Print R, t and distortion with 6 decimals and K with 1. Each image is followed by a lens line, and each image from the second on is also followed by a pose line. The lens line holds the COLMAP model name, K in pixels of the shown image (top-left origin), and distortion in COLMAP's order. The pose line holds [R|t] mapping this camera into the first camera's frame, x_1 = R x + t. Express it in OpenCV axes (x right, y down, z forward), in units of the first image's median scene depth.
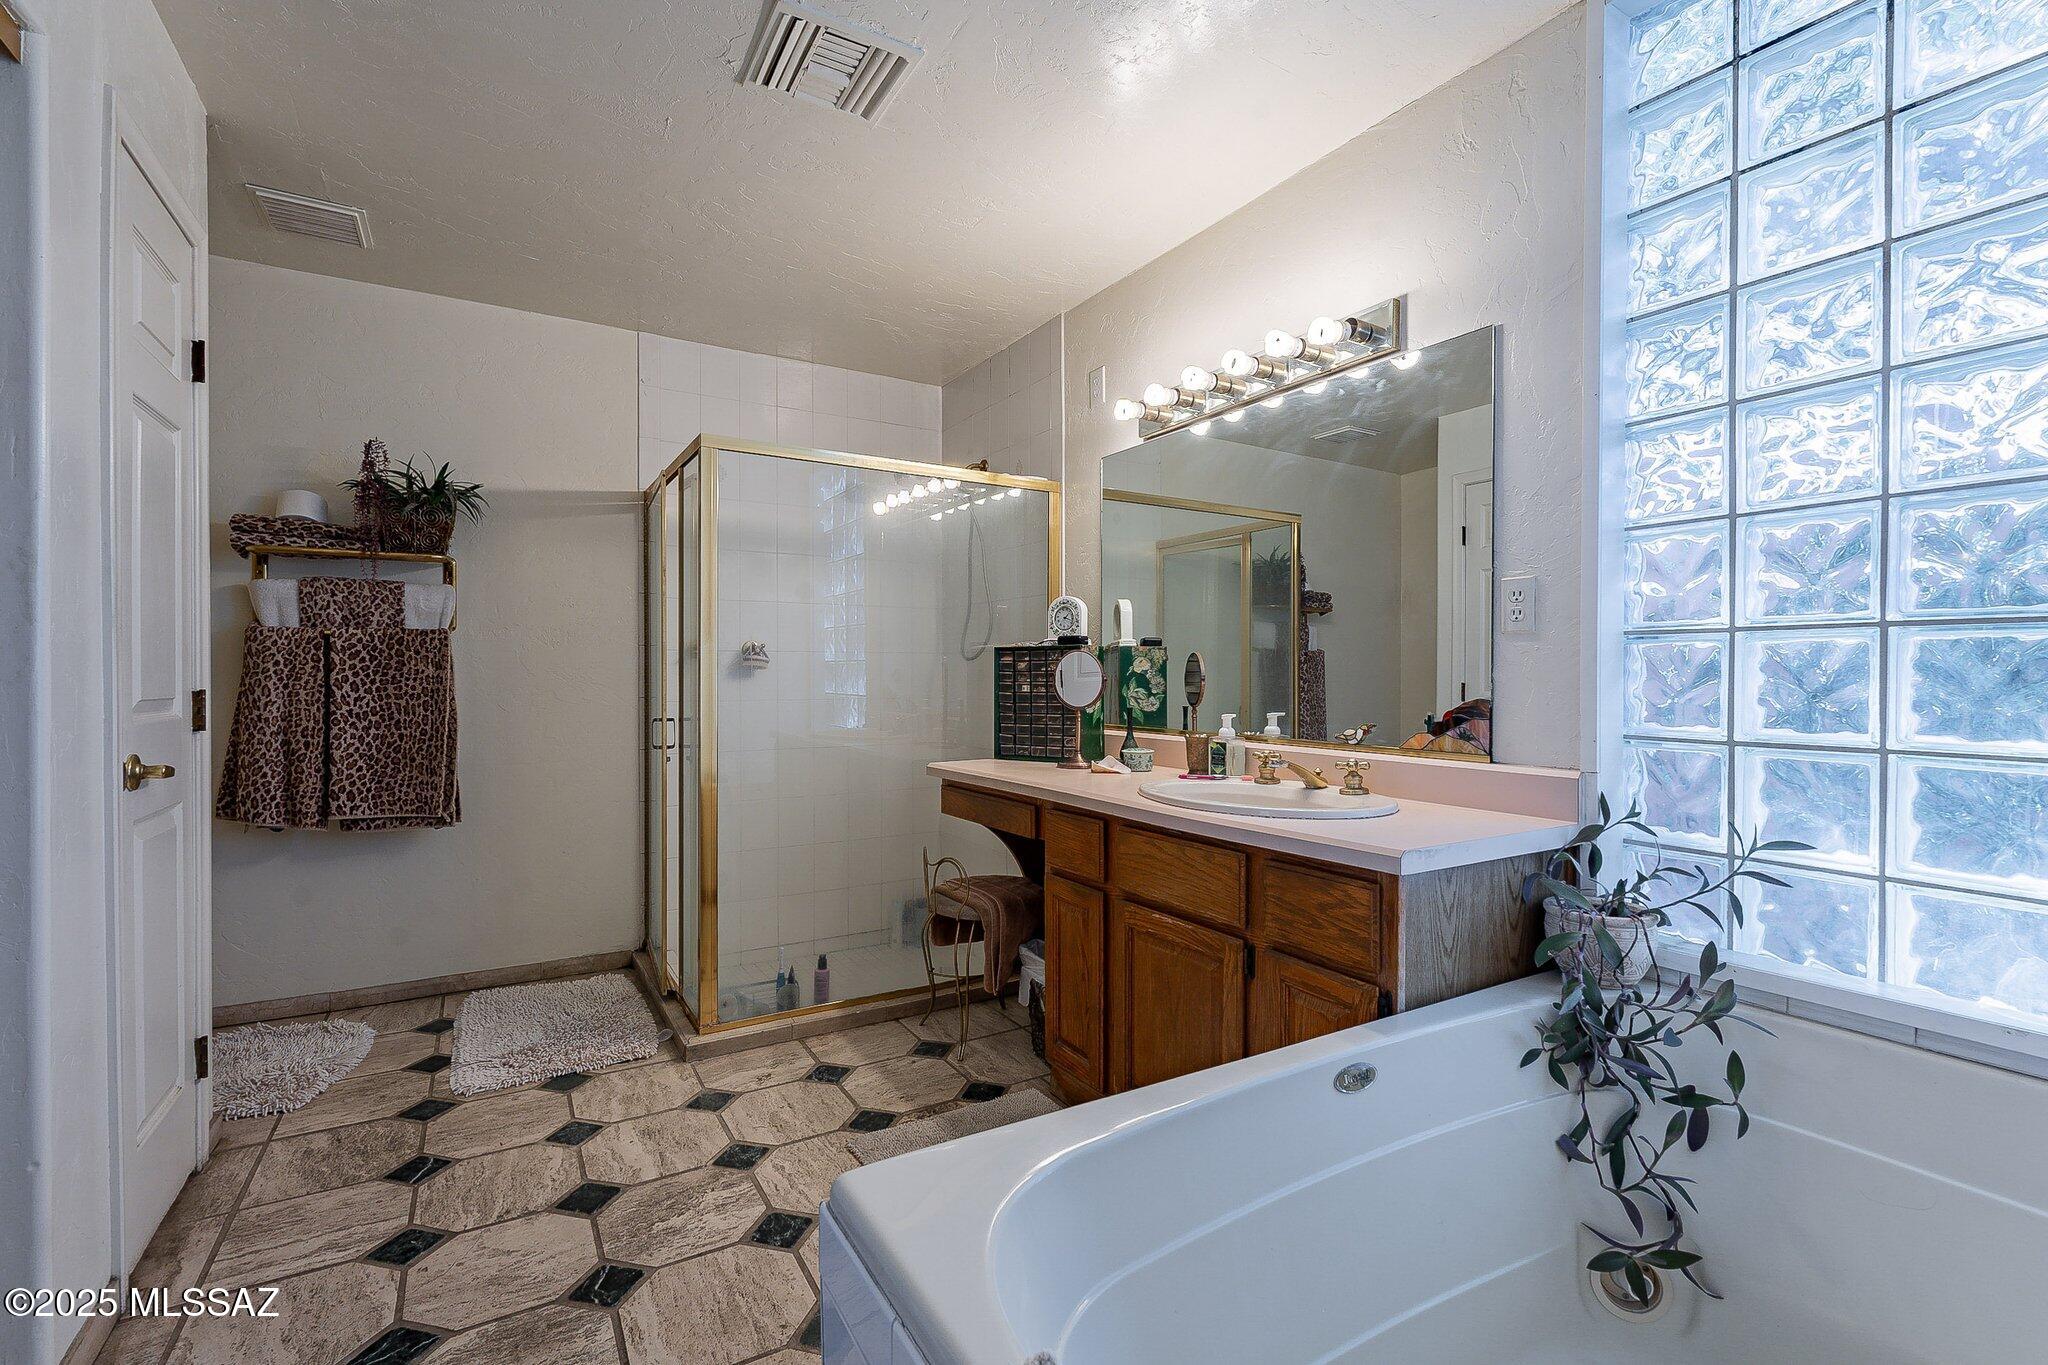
lens RADIAL K [[913.9, 0, 1021.6], [0, 913.9, 682.7], [0, 0, 1]] dist [-0.001372, -0.001135]
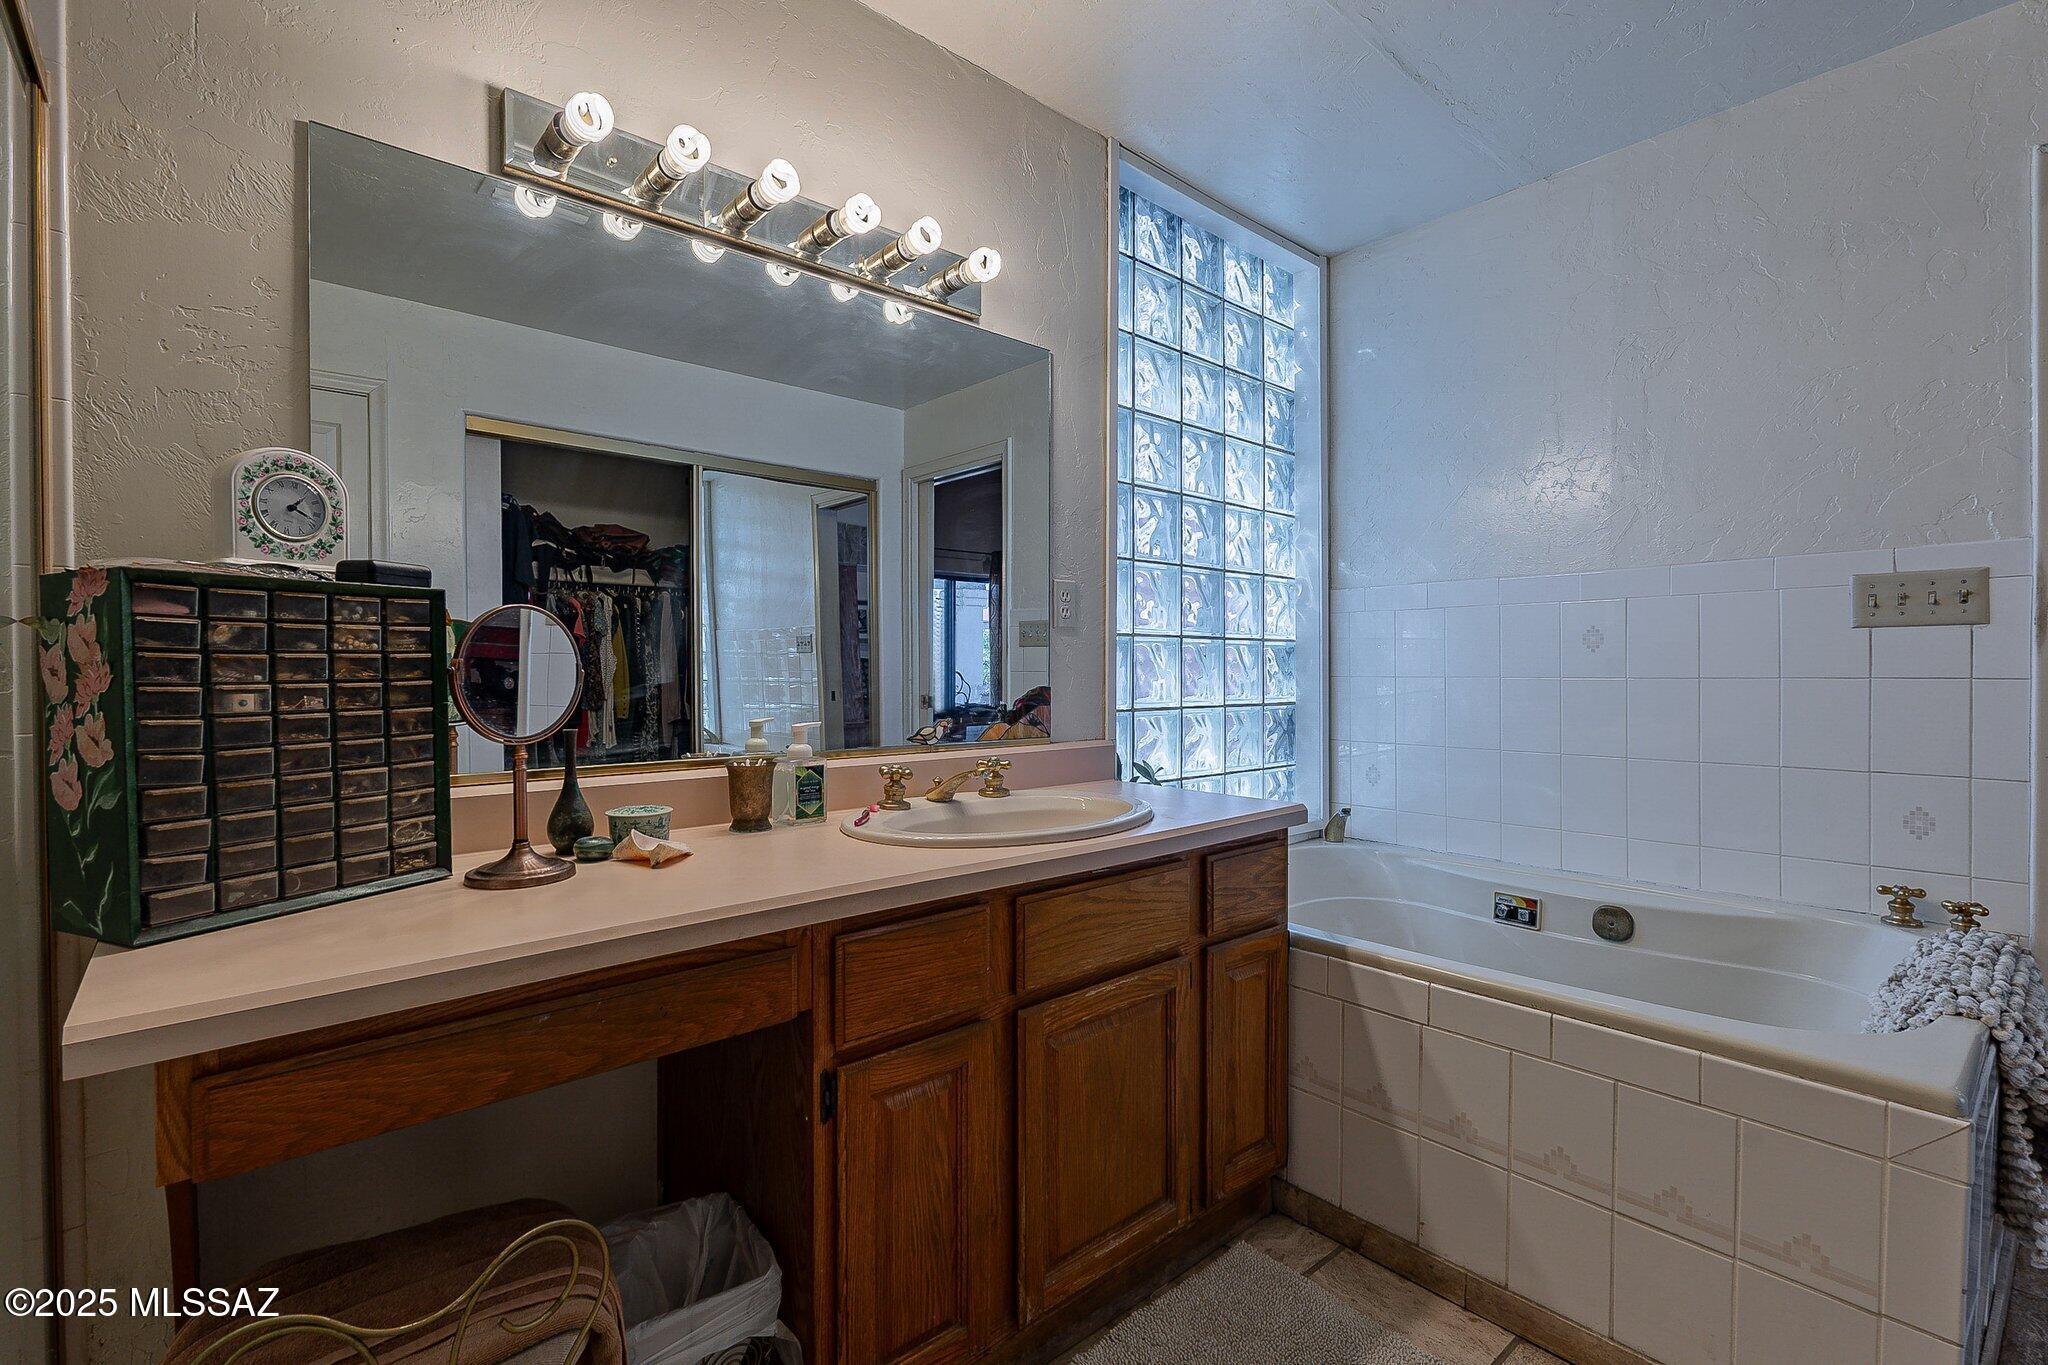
lens RADIAL K [[913.9, 0, 1022.2], [0, 913.9, 682.7], [0, 0, 1]] dist [-0.001372, -0.001135]
pose [[-0.175683, -0.024776, 0.984135, -0.544313], [-0.000607, 0.999686, 0.025059, -0.014213], [-0.984447, 0.003805, -0.175643, 1.134054]]
